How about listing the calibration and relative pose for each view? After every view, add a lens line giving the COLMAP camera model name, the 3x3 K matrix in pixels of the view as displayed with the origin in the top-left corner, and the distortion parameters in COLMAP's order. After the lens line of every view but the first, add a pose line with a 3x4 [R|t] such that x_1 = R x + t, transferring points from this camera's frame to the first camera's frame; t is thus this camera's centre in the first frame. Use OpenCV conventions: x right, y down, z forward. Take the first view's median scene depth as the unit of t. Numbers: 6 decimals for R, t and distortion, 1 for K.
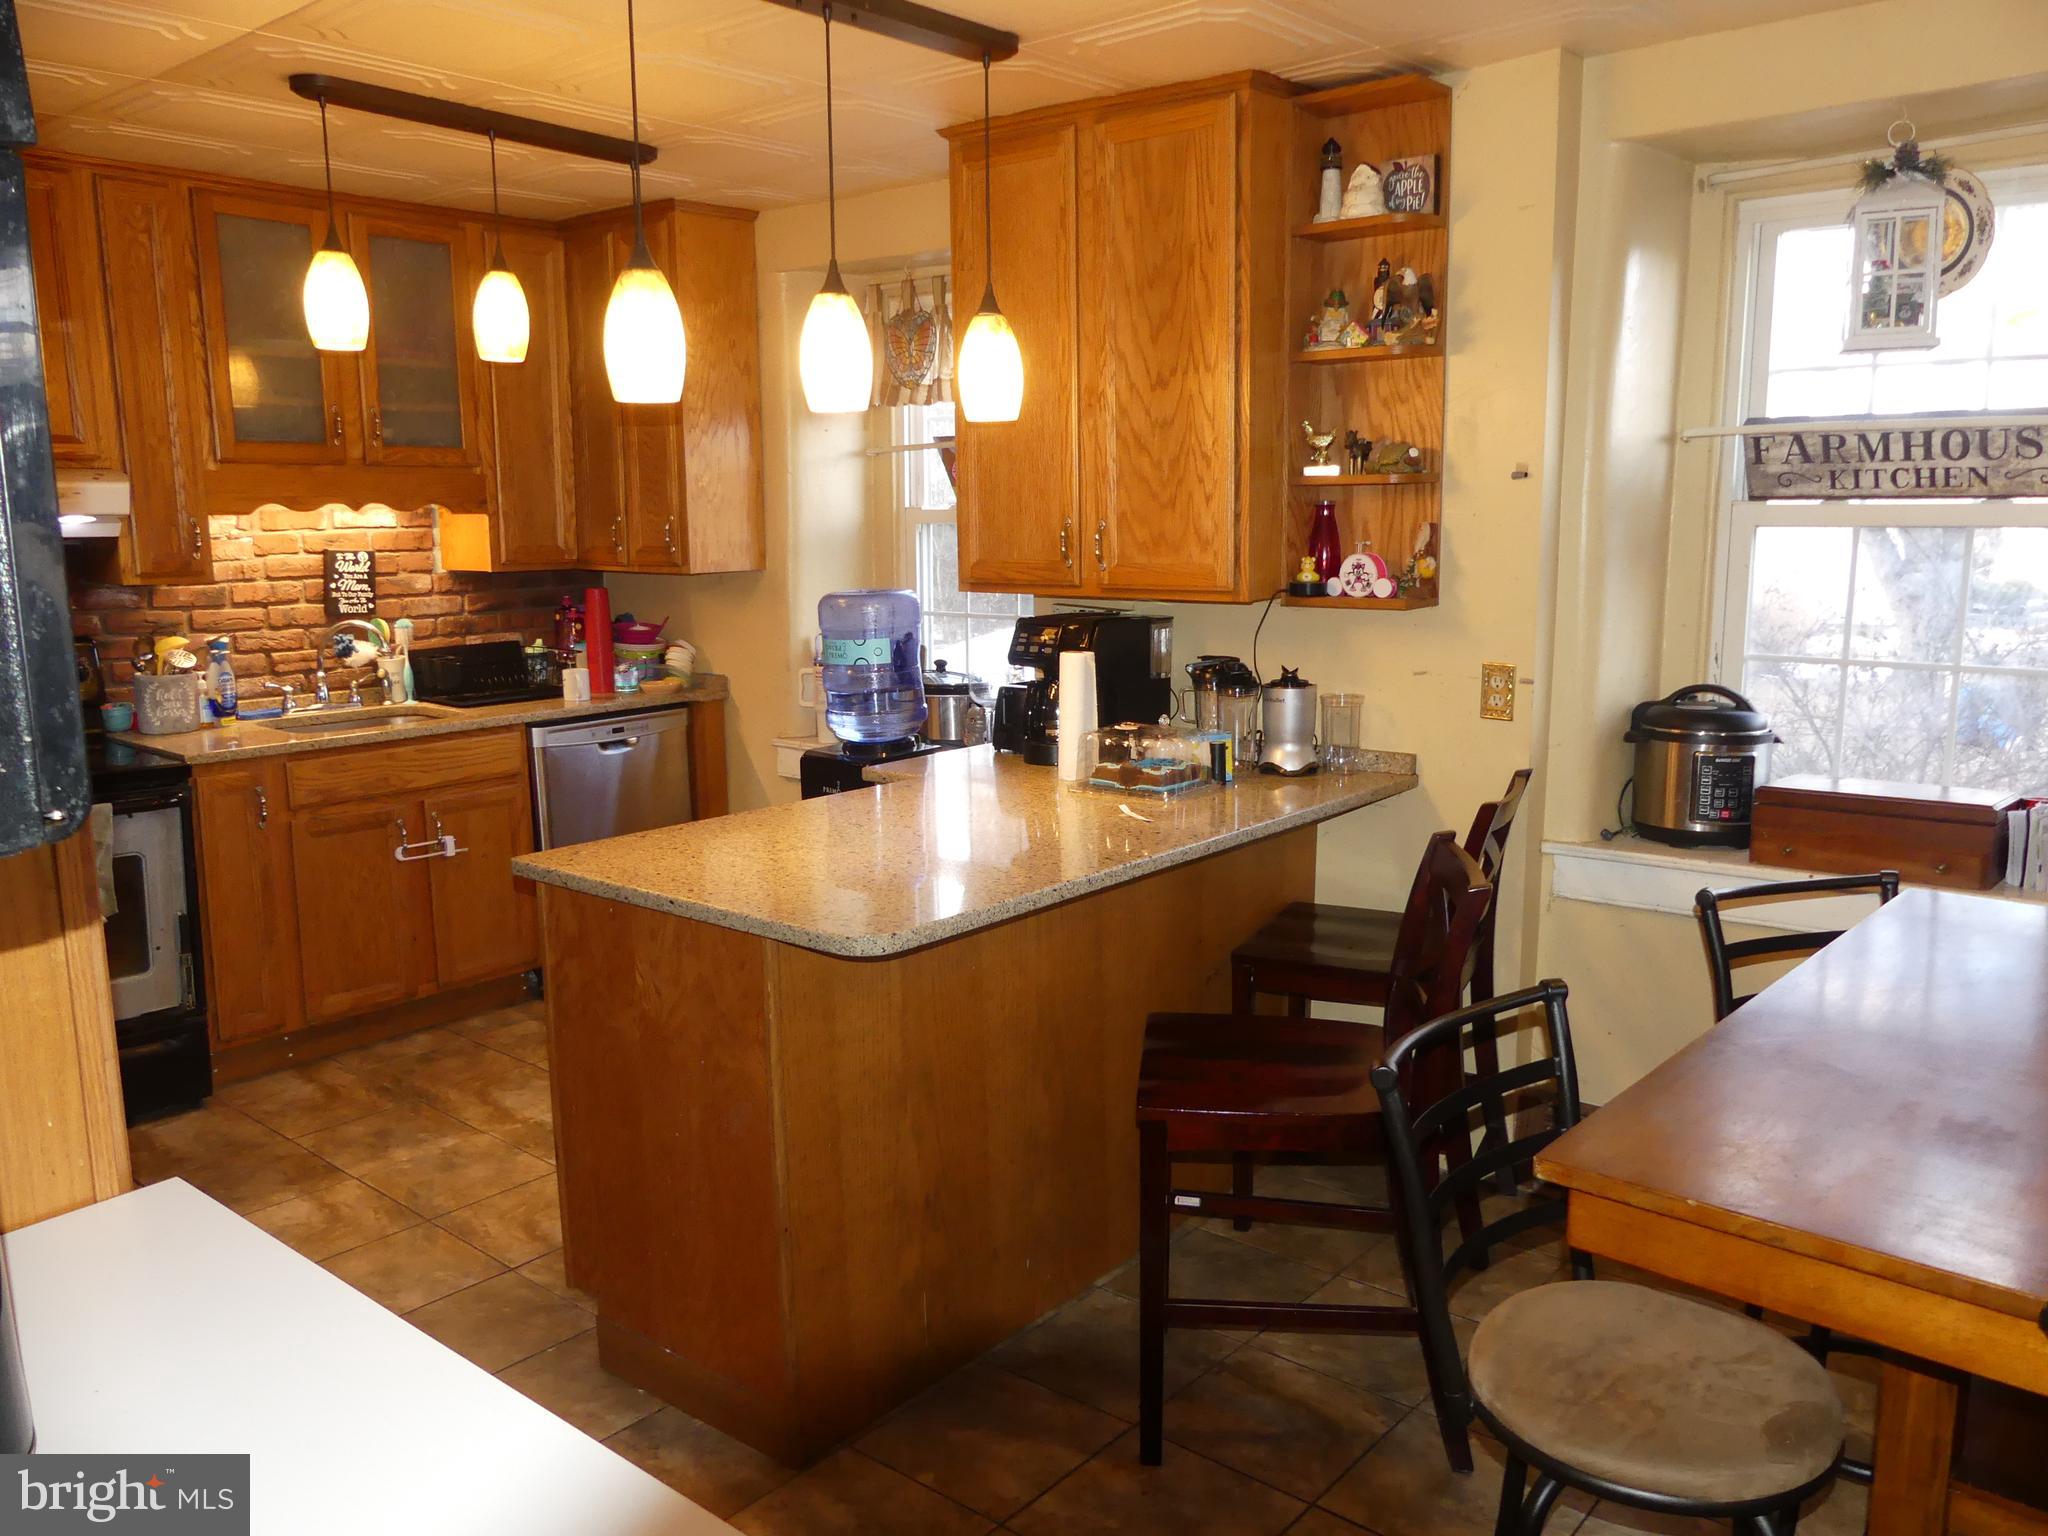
lens RADIAL K [[1534.2, 0, 1024.0], [0, 1534.2, 768.0], [0, 0, 1]] dist [-0.011511, 0.003445]
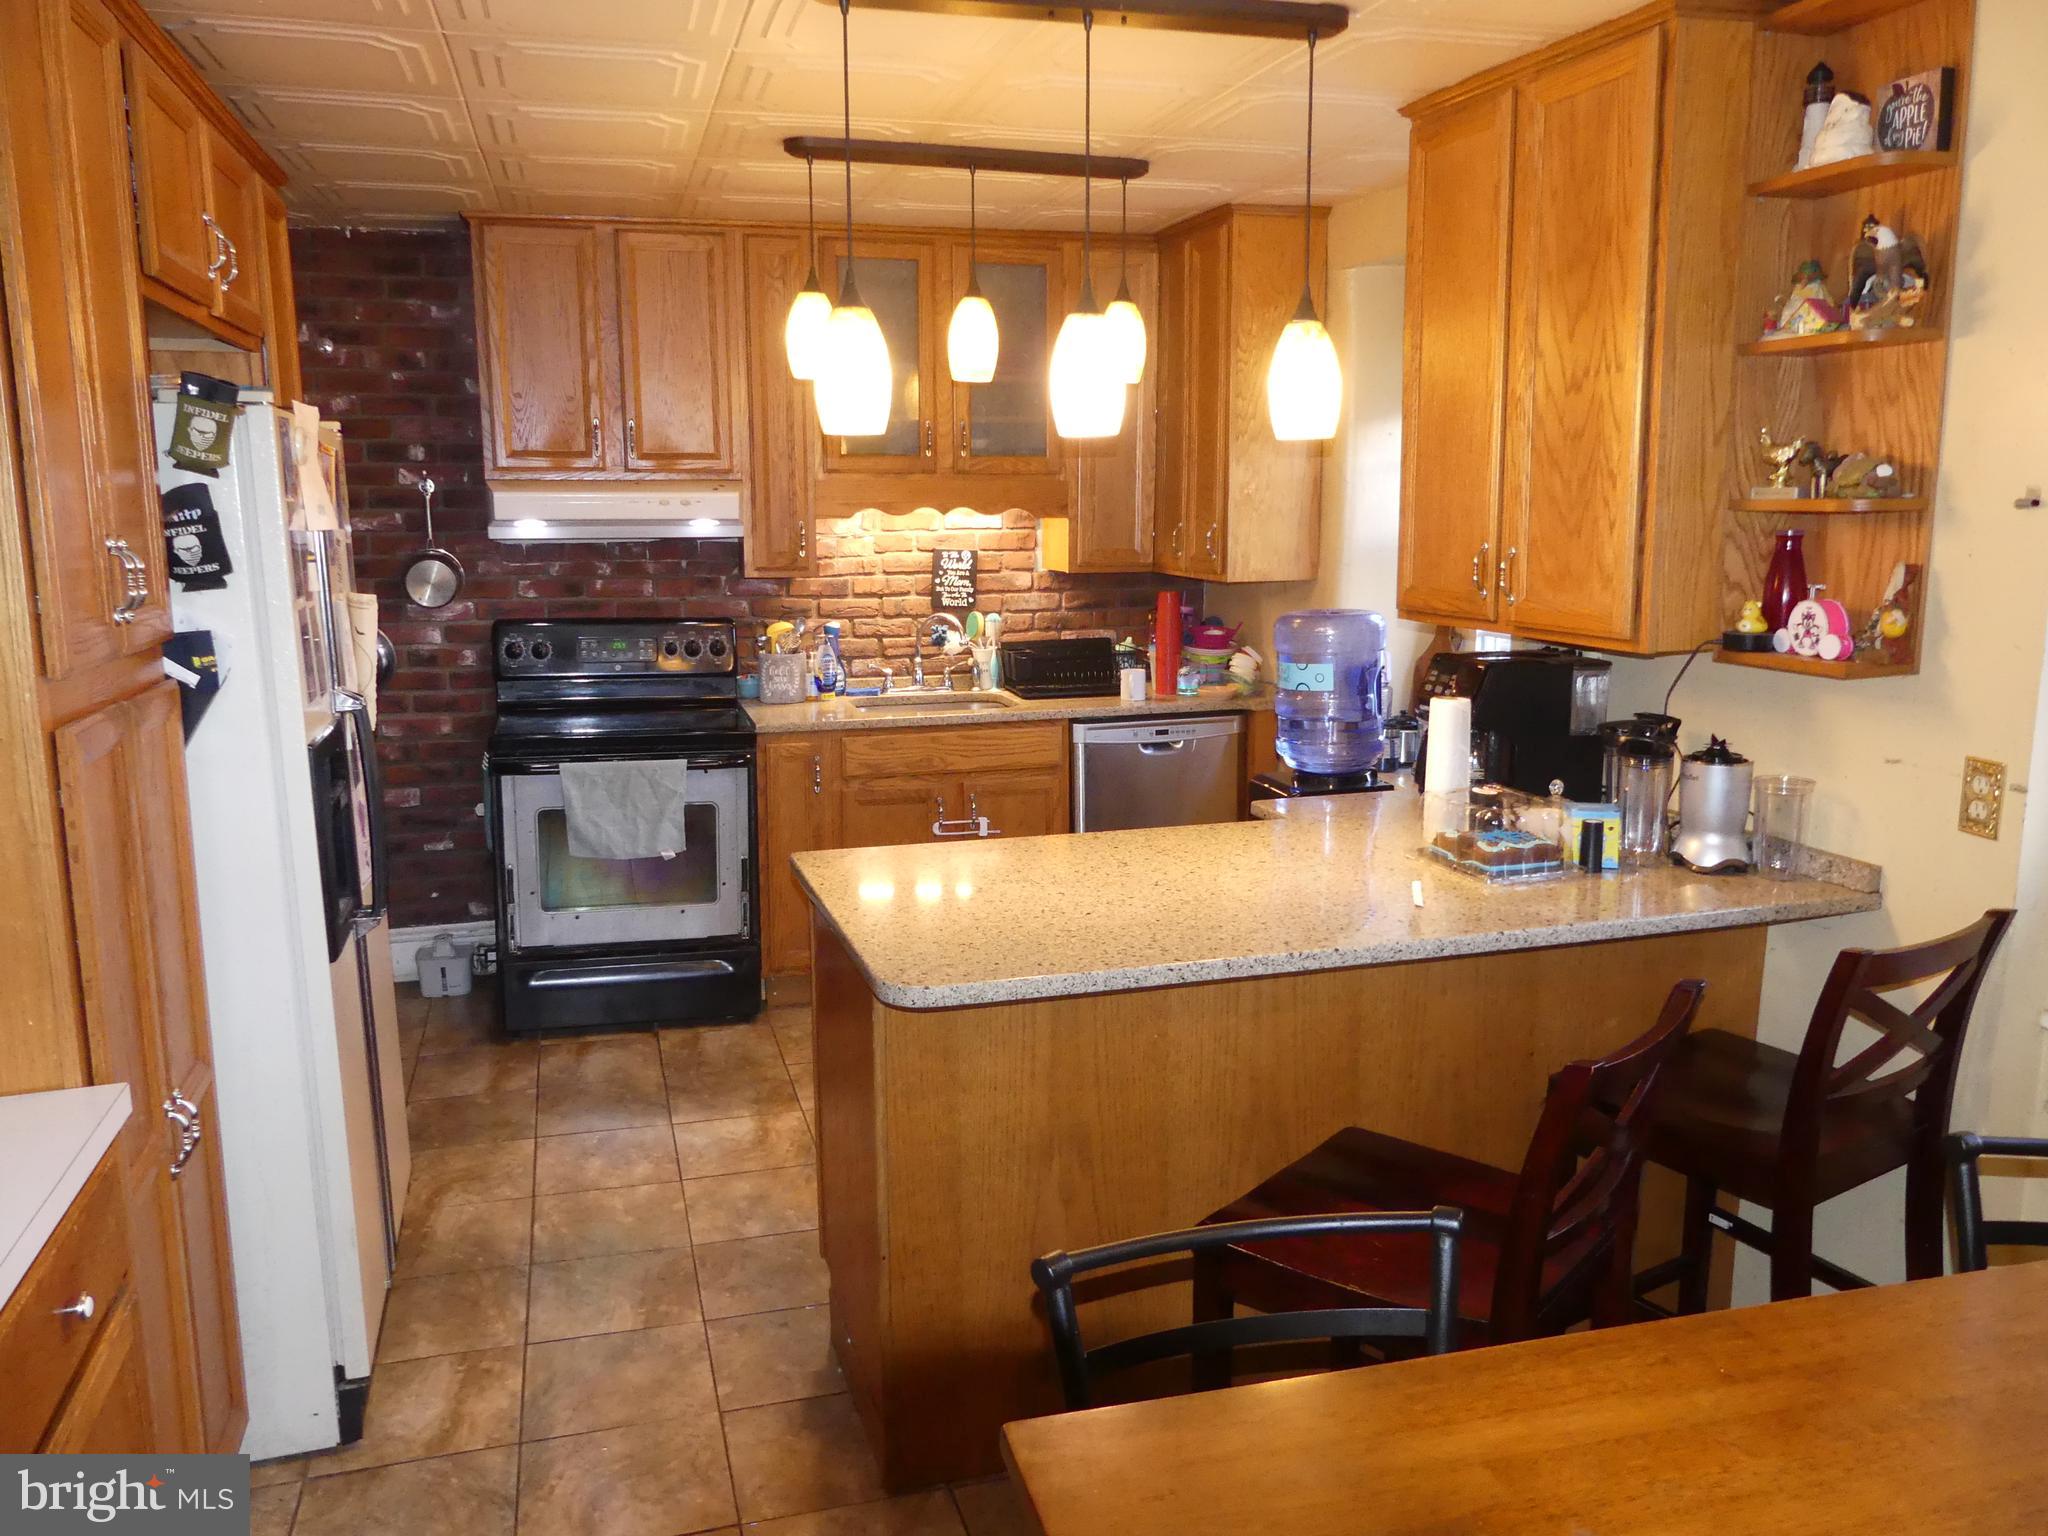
lens RADIAL K [[1536.0, 0, 1049.0], [0, 1536.0, 770.9], [0, 0, 1]] dist [-0.034388, 0.032410]
pose [[0.838725, 0.102393, -0.534842, 0.291945], [-0.095024, 0.994614, 0.041399, -0.045674], [0.536200, 0.016100, 0.843937, 0.133747]]
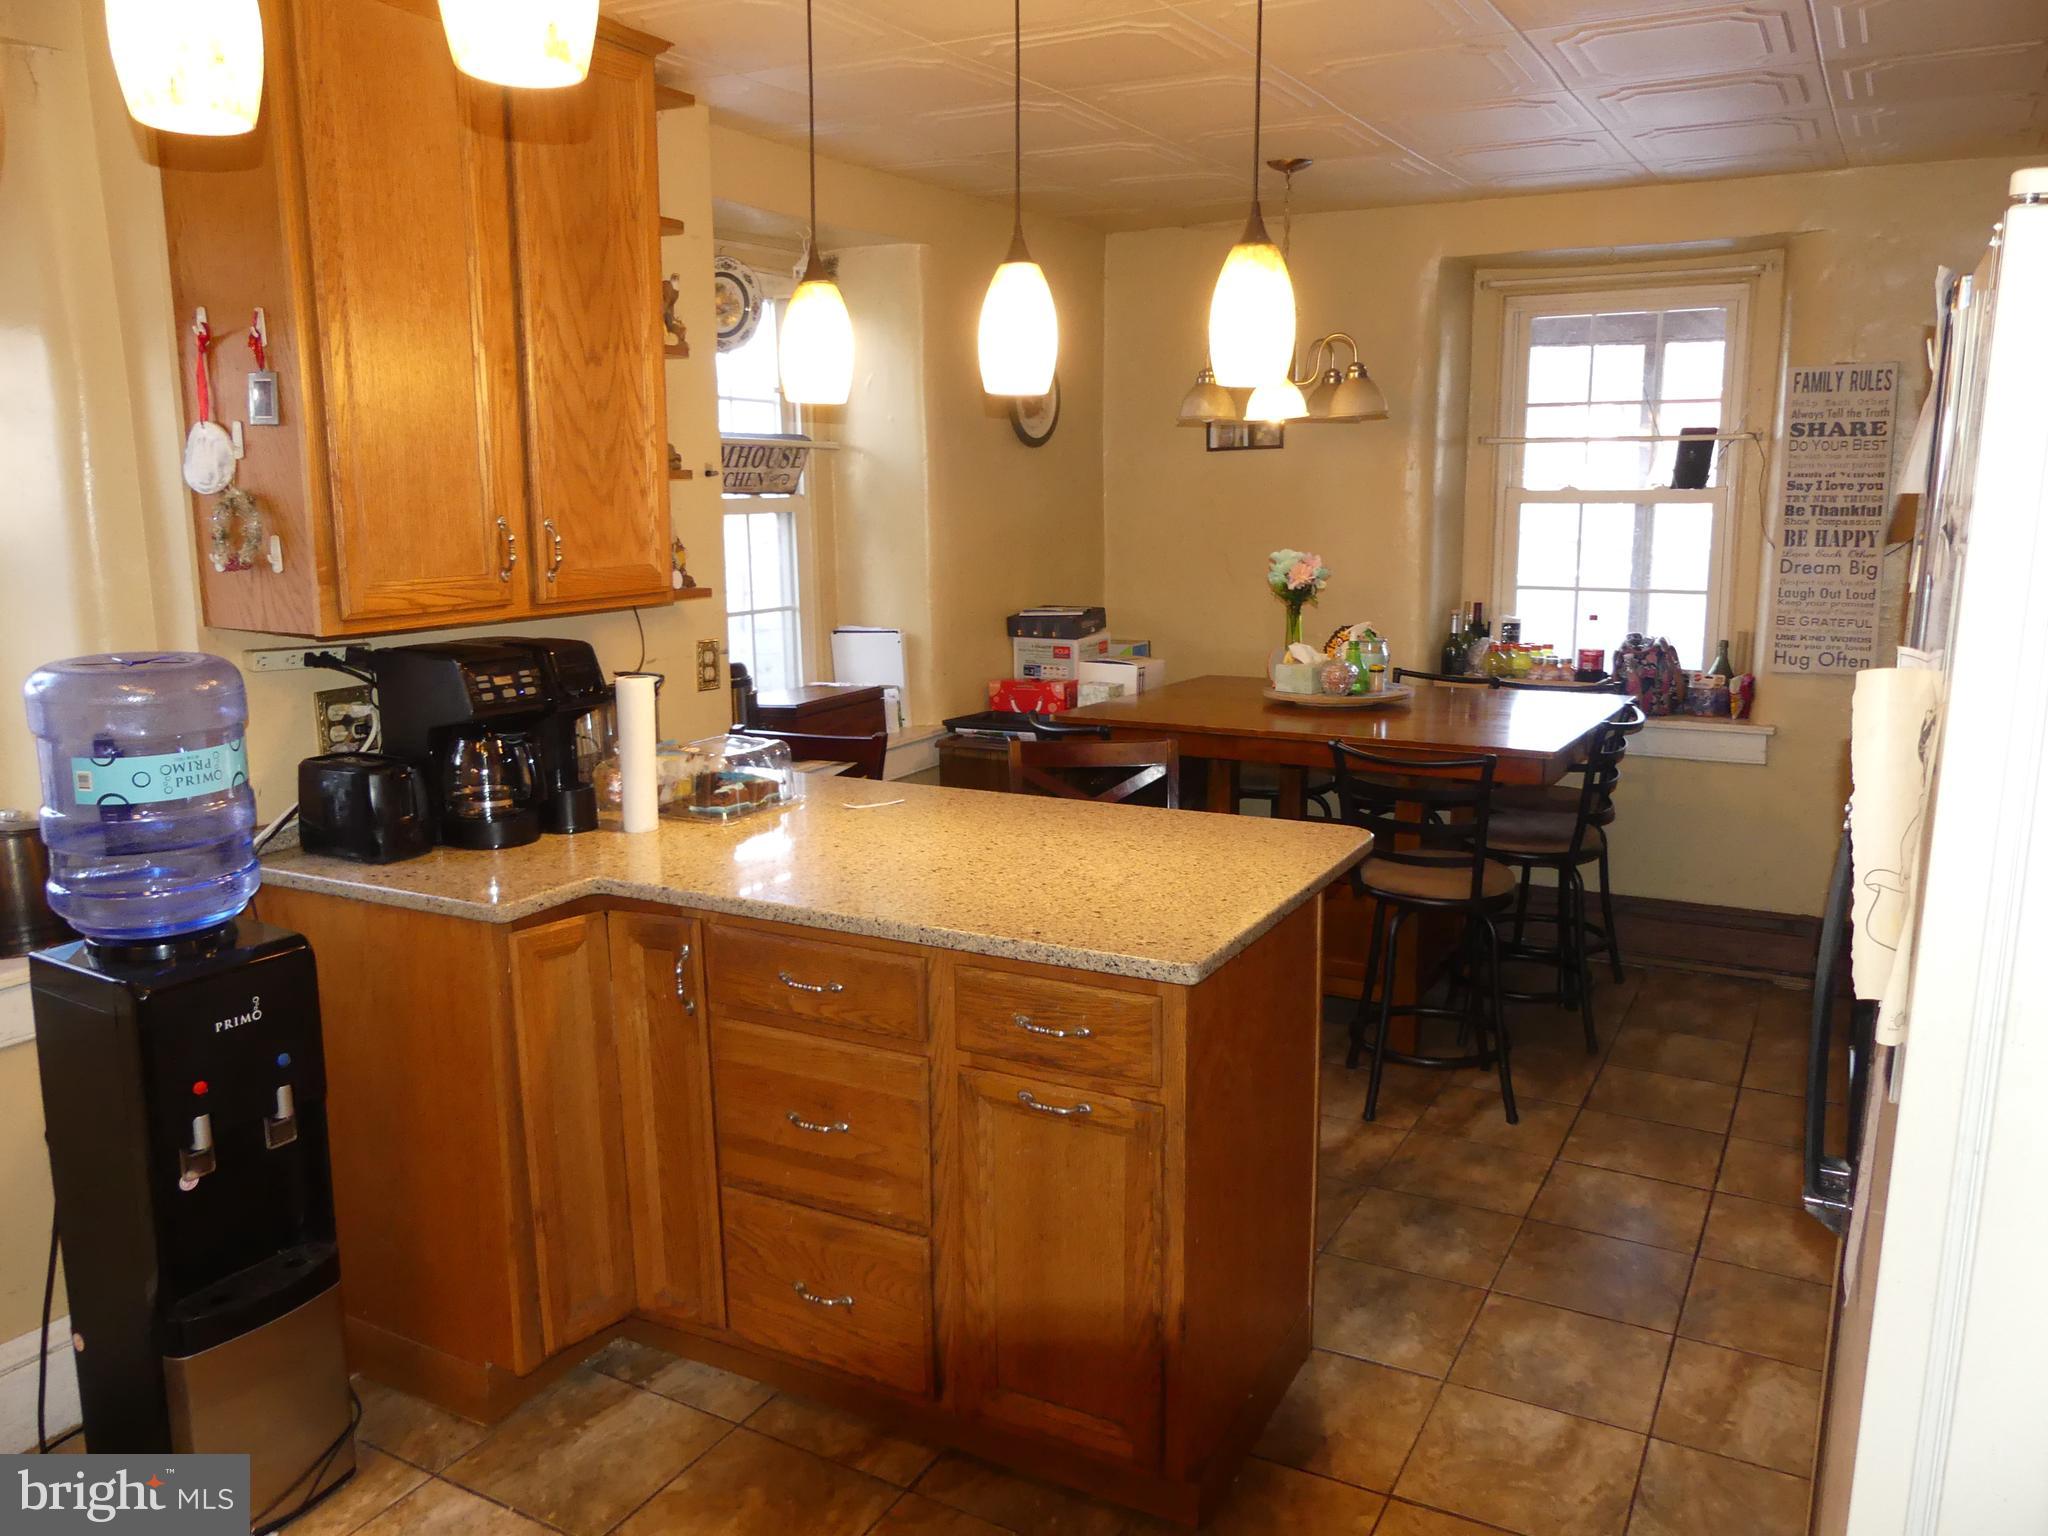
lens RADIAL K [[1583.7, 0, 1018.5], [0, 1583.7, 777.9], [0, 0, 1]] dist [0.007208, -0.002586]
pose [[-0.180762, -0.169745, 0.968768, -0.789013], [0.171071, 0.964553, 0.200927, -0.149290], [-0.968535, 0.202048, -0.145317, 0.872819]]
